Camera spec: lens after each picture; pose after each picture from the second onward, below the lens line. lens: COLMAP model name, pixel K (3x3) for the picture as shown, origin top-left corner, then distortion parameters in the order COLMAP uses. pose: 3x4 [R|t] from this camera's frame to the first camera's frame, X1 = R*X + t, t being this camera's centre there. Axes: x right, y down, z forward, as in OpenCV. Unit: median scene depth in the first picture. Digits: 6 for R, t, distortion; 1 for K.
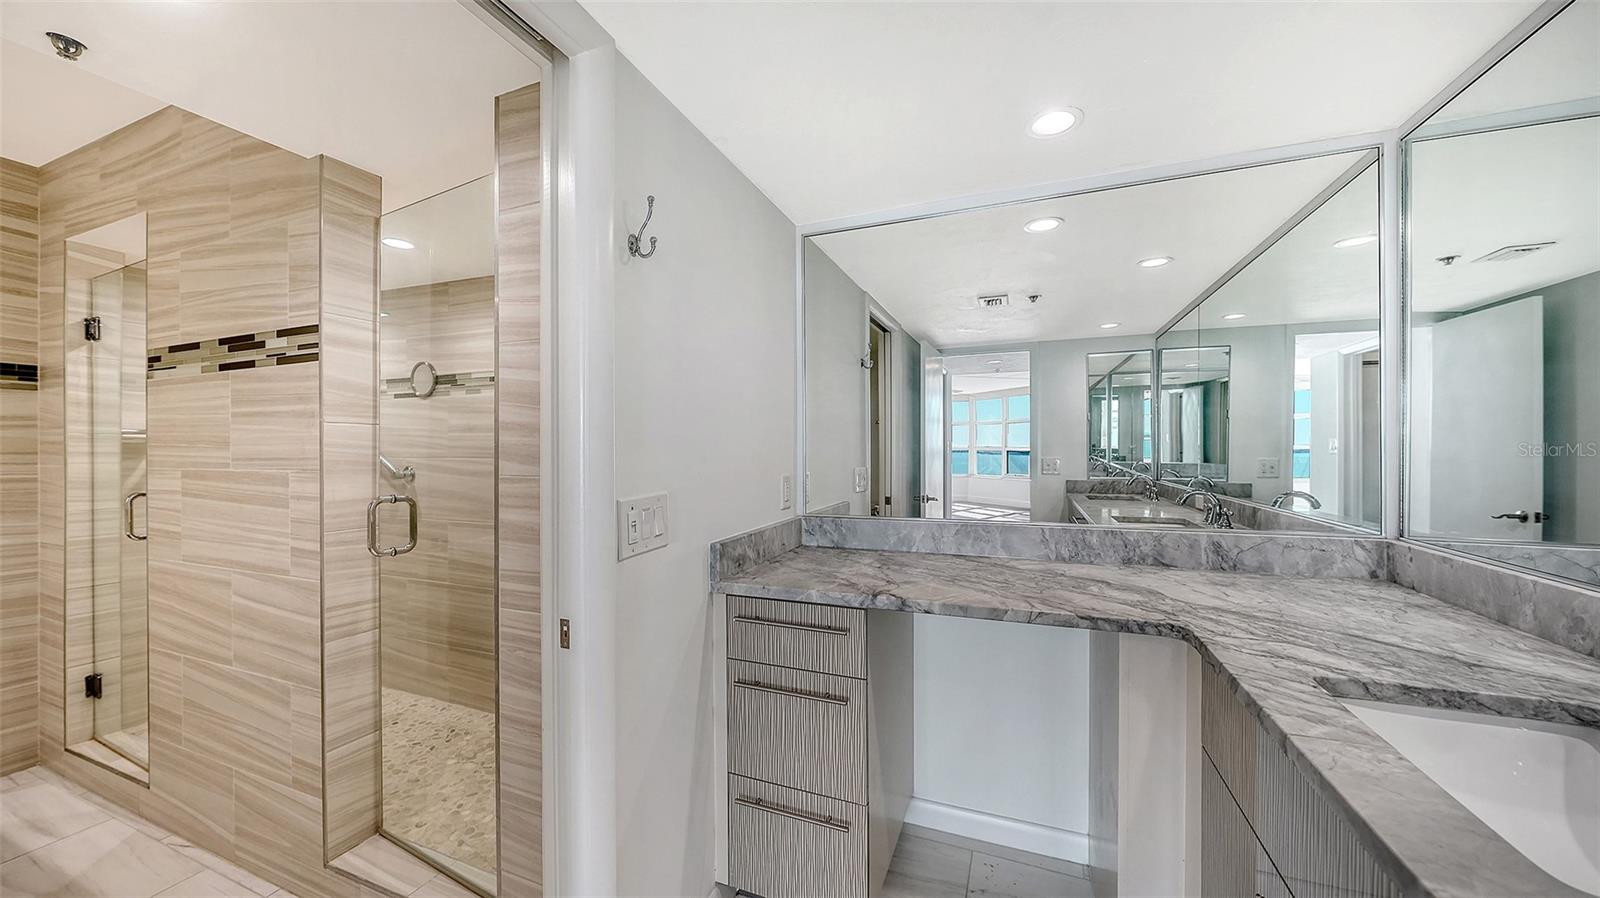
lens RADIAL K [[582.3, 0, 805.0], [0, 582.3, 435.4], [0, 0, 1]] dist [-0.005576, -0.000209]
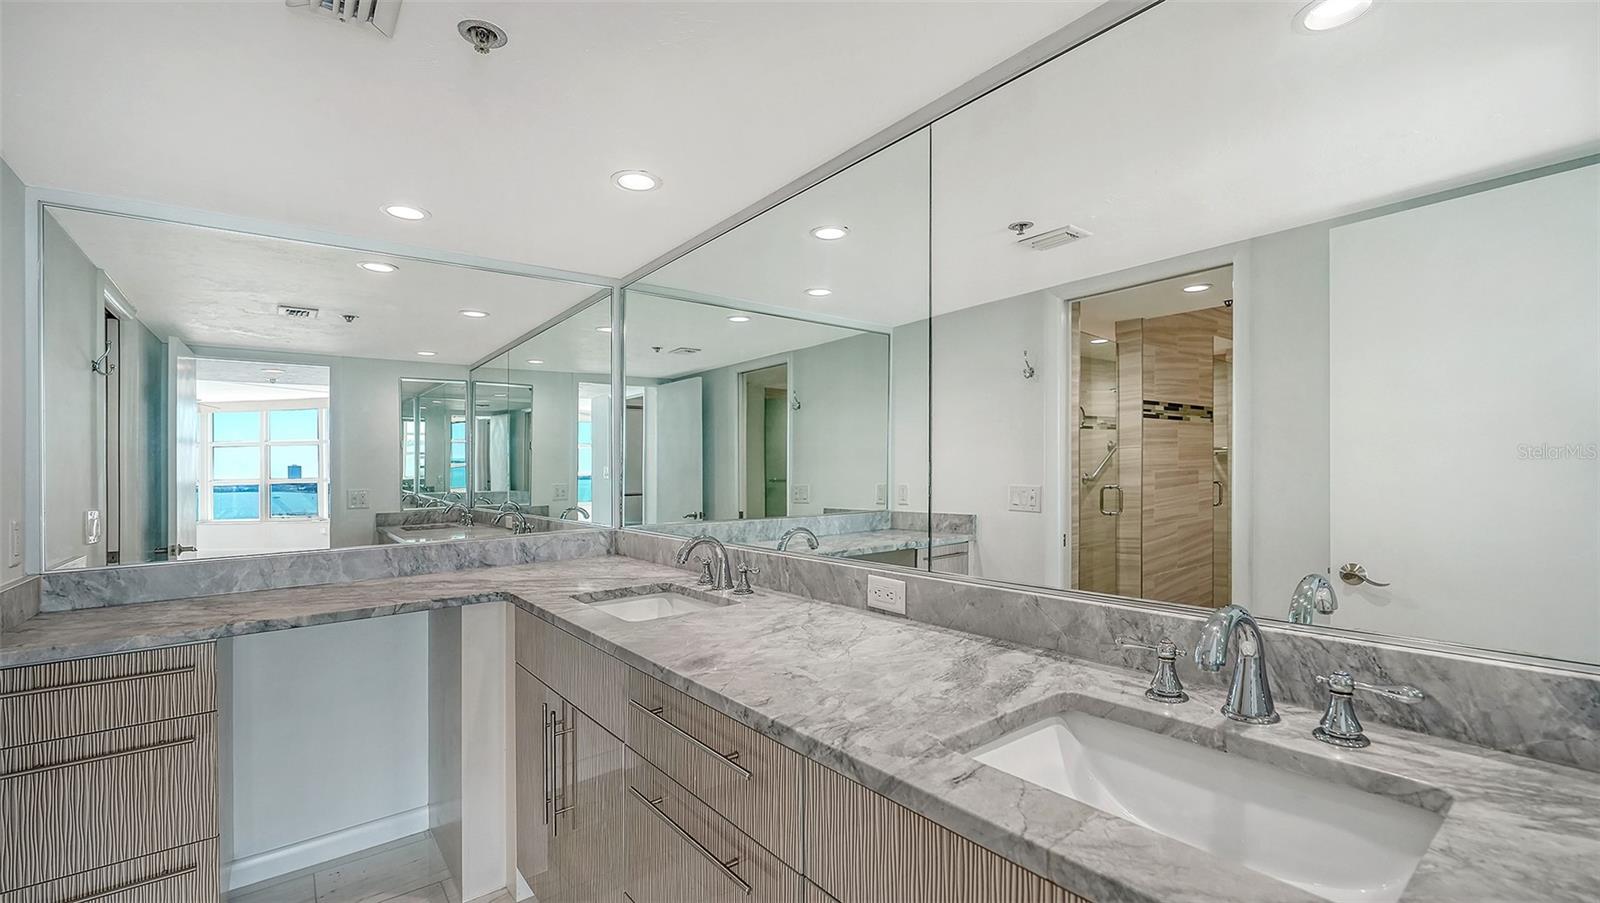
lens RADIAL K [[679.4, 0, 800.5], [0, 679.4, 460.5], [0, 0, 1]] dist [-0.013959, 0.006622]
pose [[0.533972, 0.001436, 0.845501, -0.200838], [0.001439, 0.999996, -0.002608, -0.005156], [-0.845501, 0.002610, 0.533968, -0.279774]]
